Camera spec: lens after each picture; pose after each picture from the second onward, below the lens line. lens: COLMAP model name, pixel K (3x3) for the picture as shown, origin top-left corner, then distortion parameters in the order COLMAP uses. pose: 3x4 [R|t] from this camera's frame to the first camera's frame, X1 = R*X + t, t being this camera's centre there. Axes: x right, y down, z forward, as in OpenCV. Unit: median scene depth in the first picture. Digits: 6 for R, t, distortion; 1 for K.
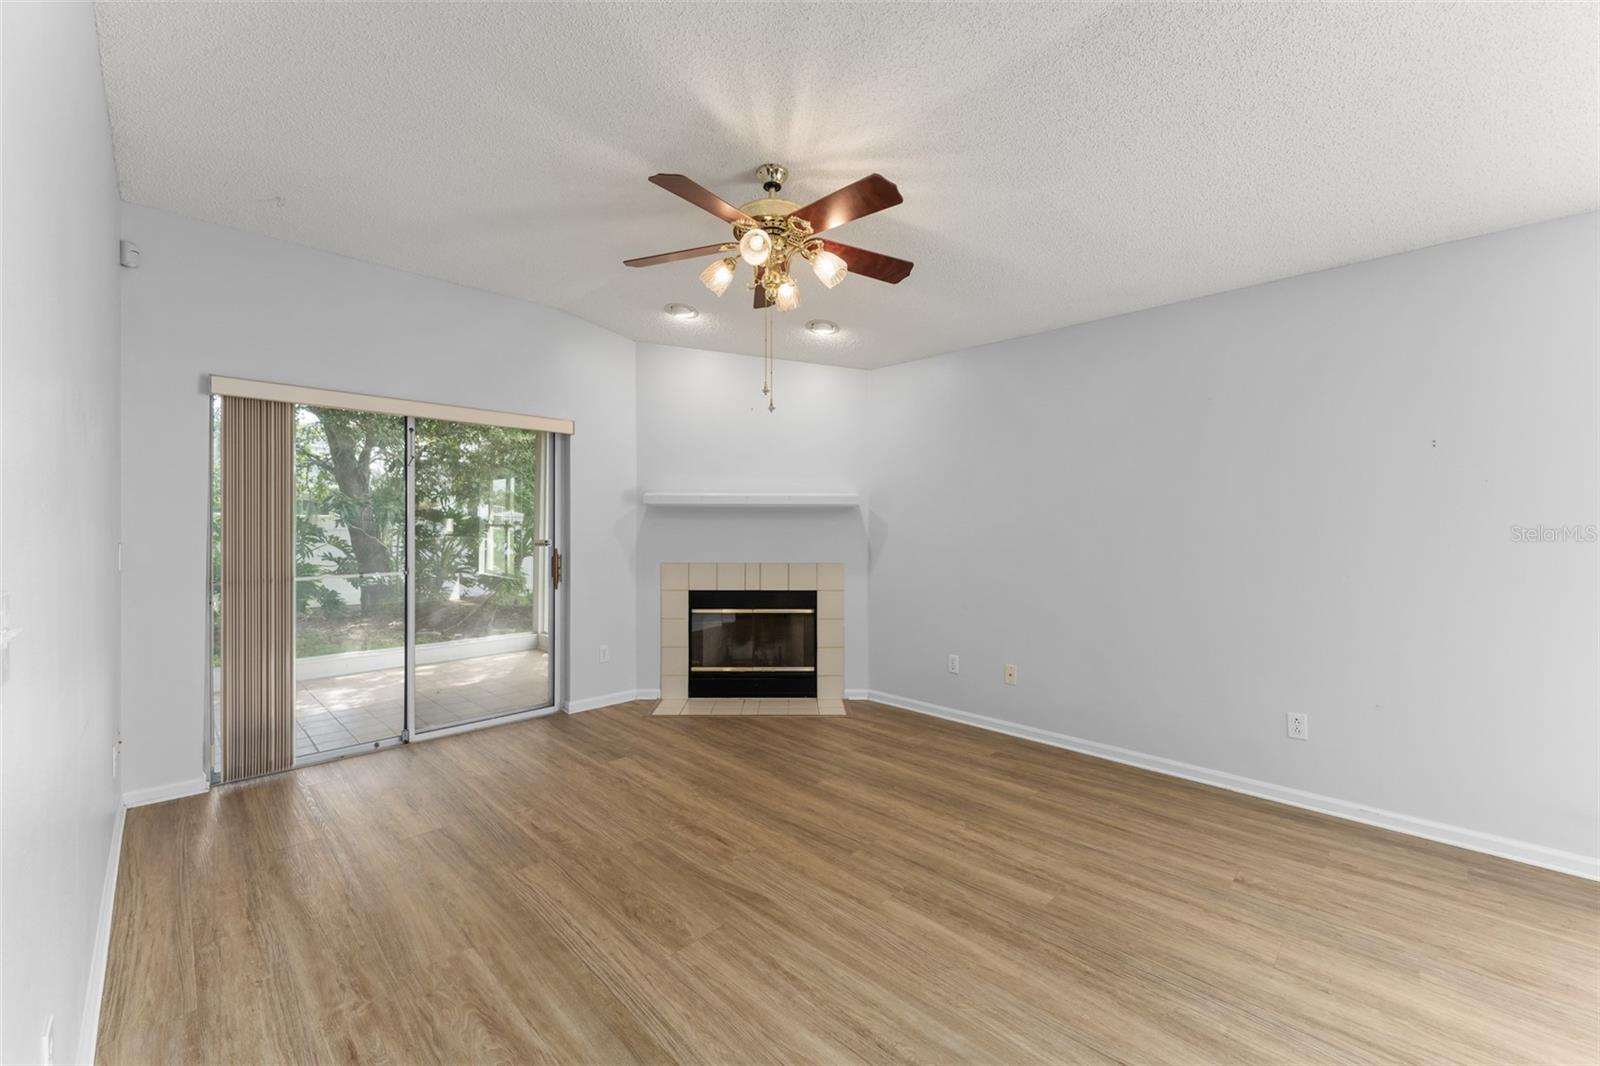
lens RADIAL K [[635.6, 0, 798.0], [0, 635.6, 525.0], [0, 0, 1]] dist [-0.002199, -0.000127]
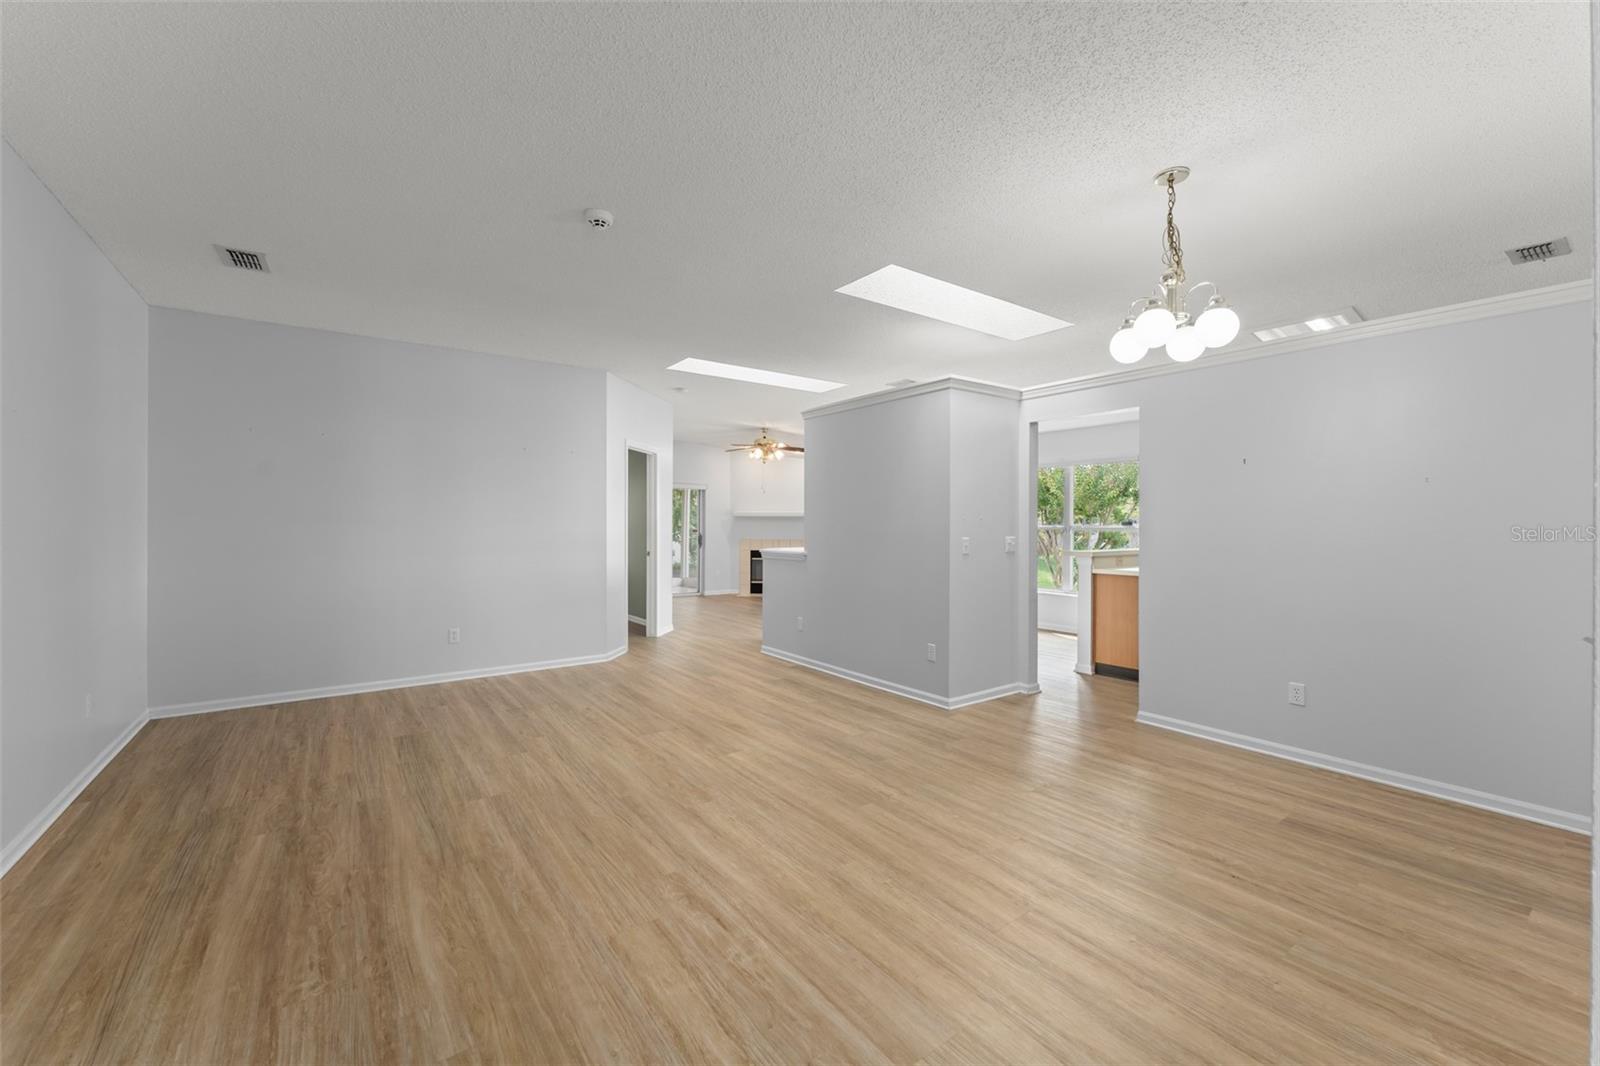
lens RADIAL K [[635.6, 0, 796.5], [0, 635.6, 527.6], [0, 0, 1]] dist [-0.002199, -0.000127]
pose [[0.987287, 0.002941, -0.158921, 0.514330], [-0.001814, 0.999972, 0.007236, -0.006561], [0.158937, -0.006855, 0.987265, -1.829133]]
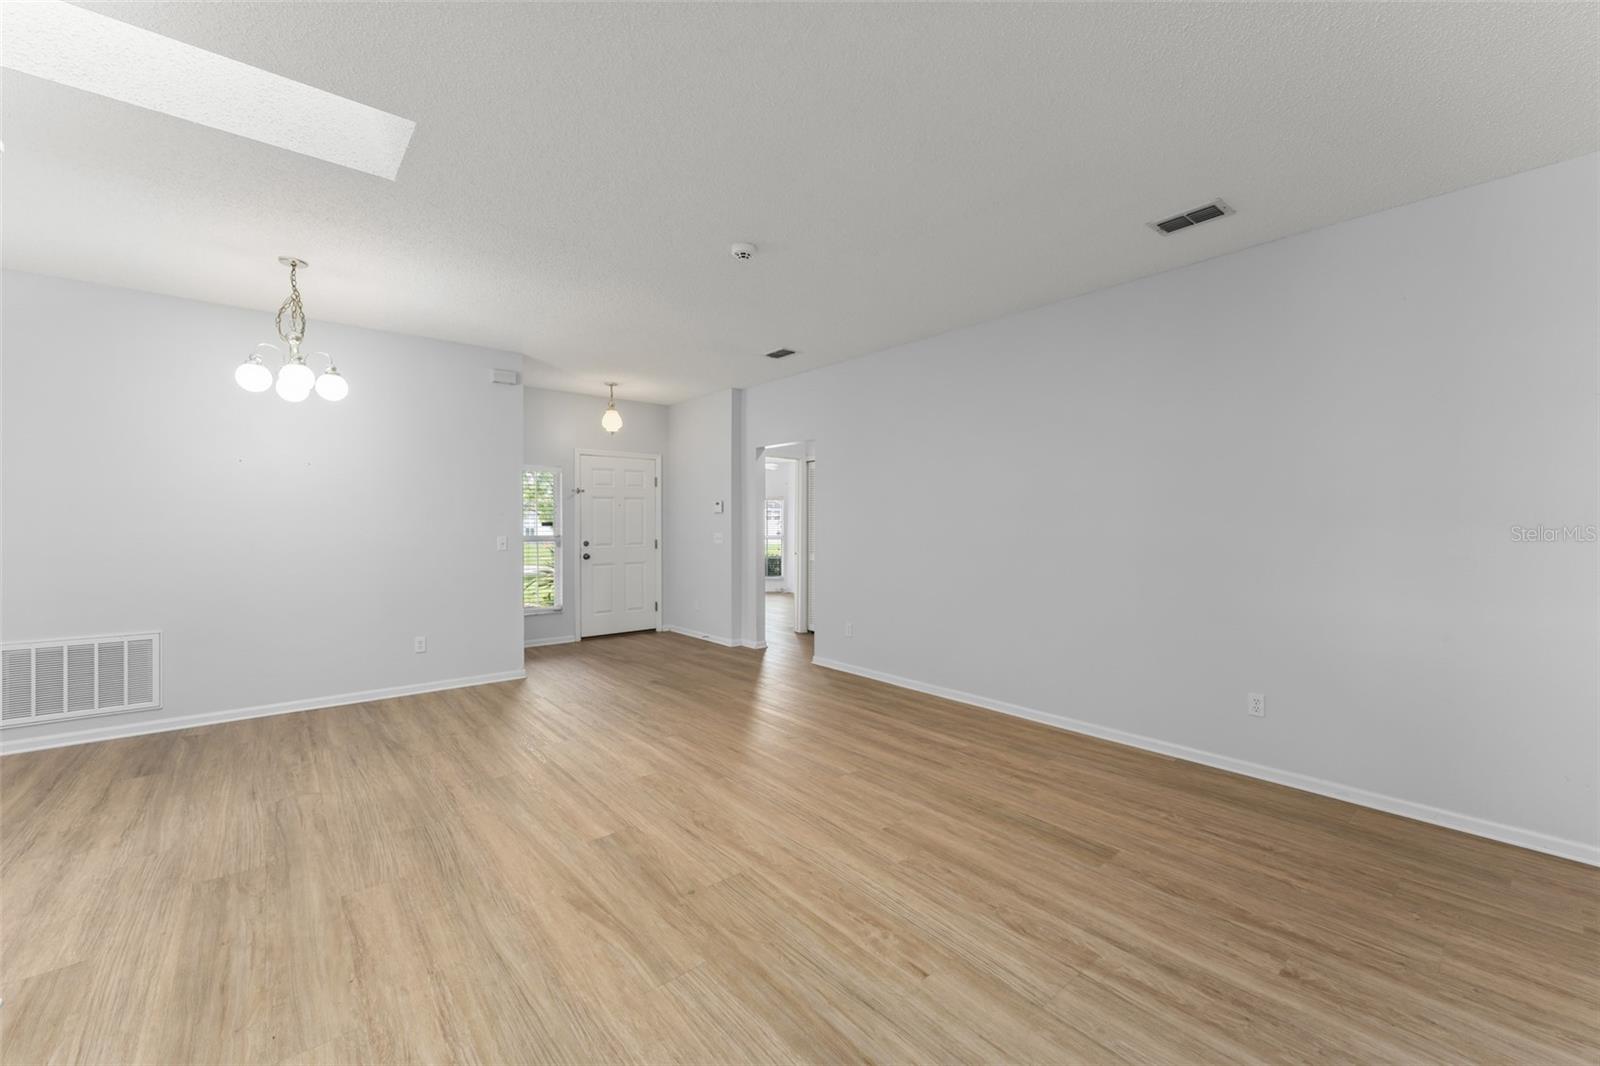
lens RADIAL K [[635.6, 0, 797.0], [0, 635.6, 528.5], [0, 0, 1]] dist [-0.002199, -0.000127]
pose [[-0.995799, -0.002342, 0.091532, -0.015461], [-0.001621, 0.999967, 0.007953, -0.007492], [-0.091547, 0.007771, -0.995770, -0.198138]]
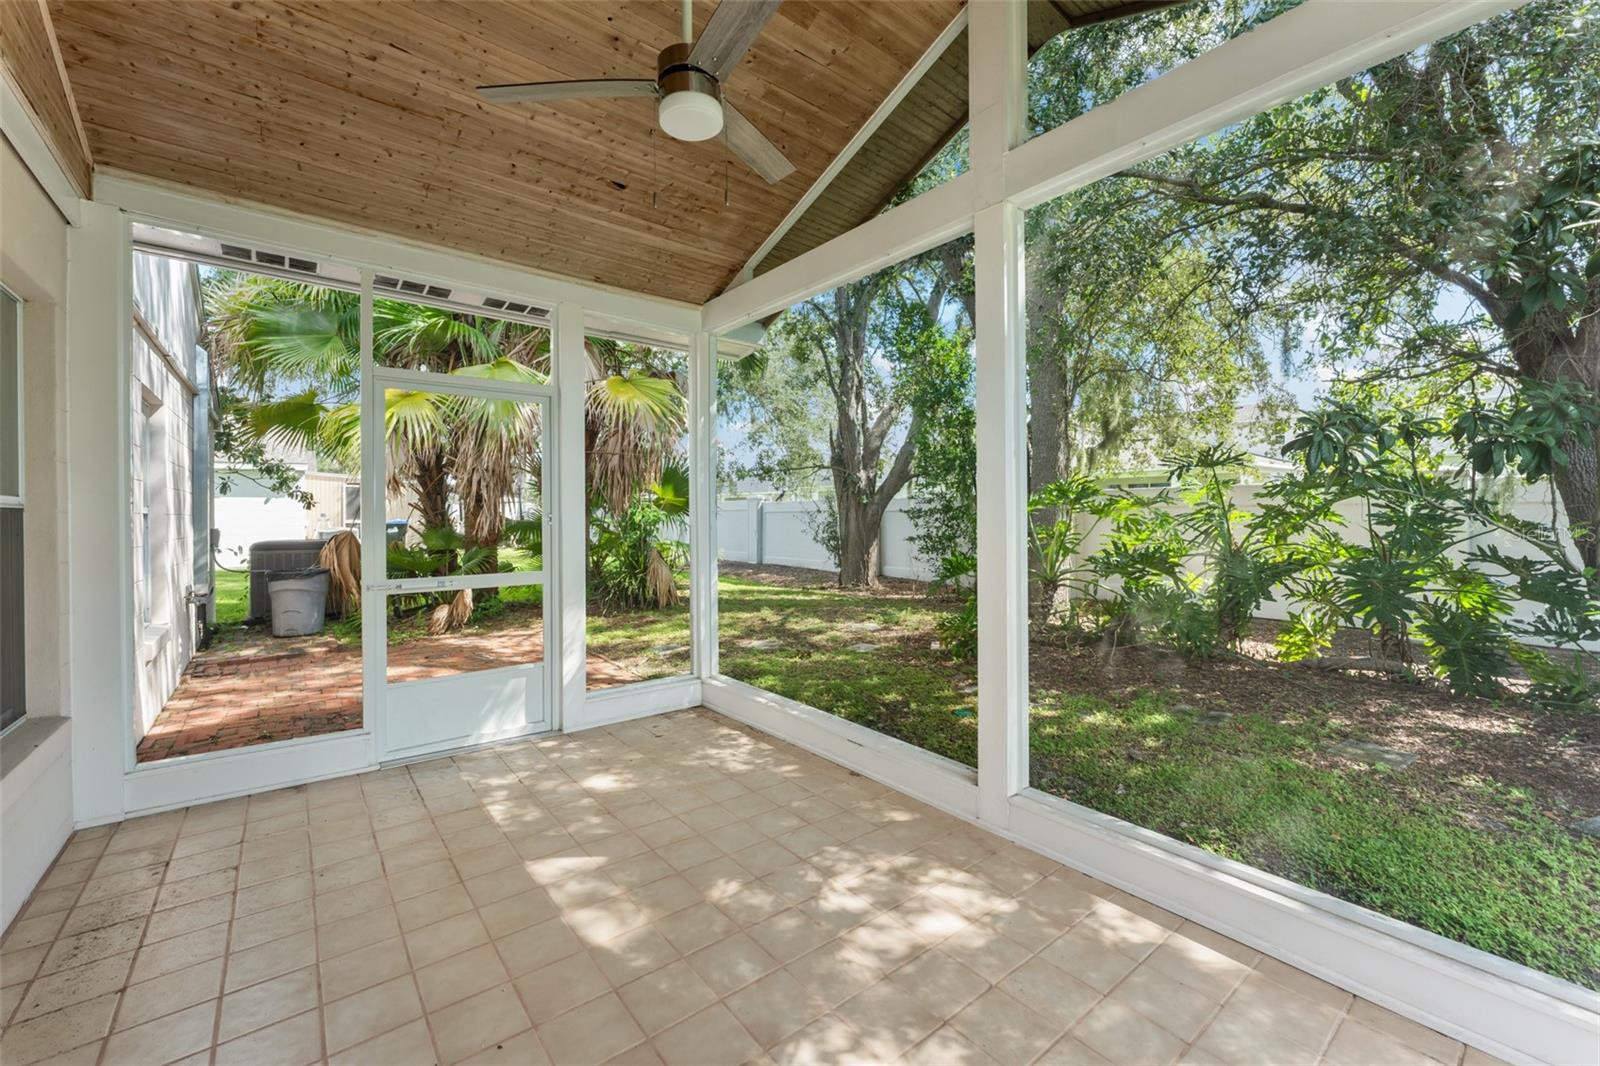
lens RADIAL K [[635.6, 0, 804.0], [0, 635.6, 518.4], [0, 0, 1]] dist [-0.002199, -0.000127]
pose [[-0.119231, 0.010505, -0.992811, -0.535168], [0.012124, 0.999885, 0.009124, 0.030254], [0.992792, -0.010949, -0.119345, 1.453128]]
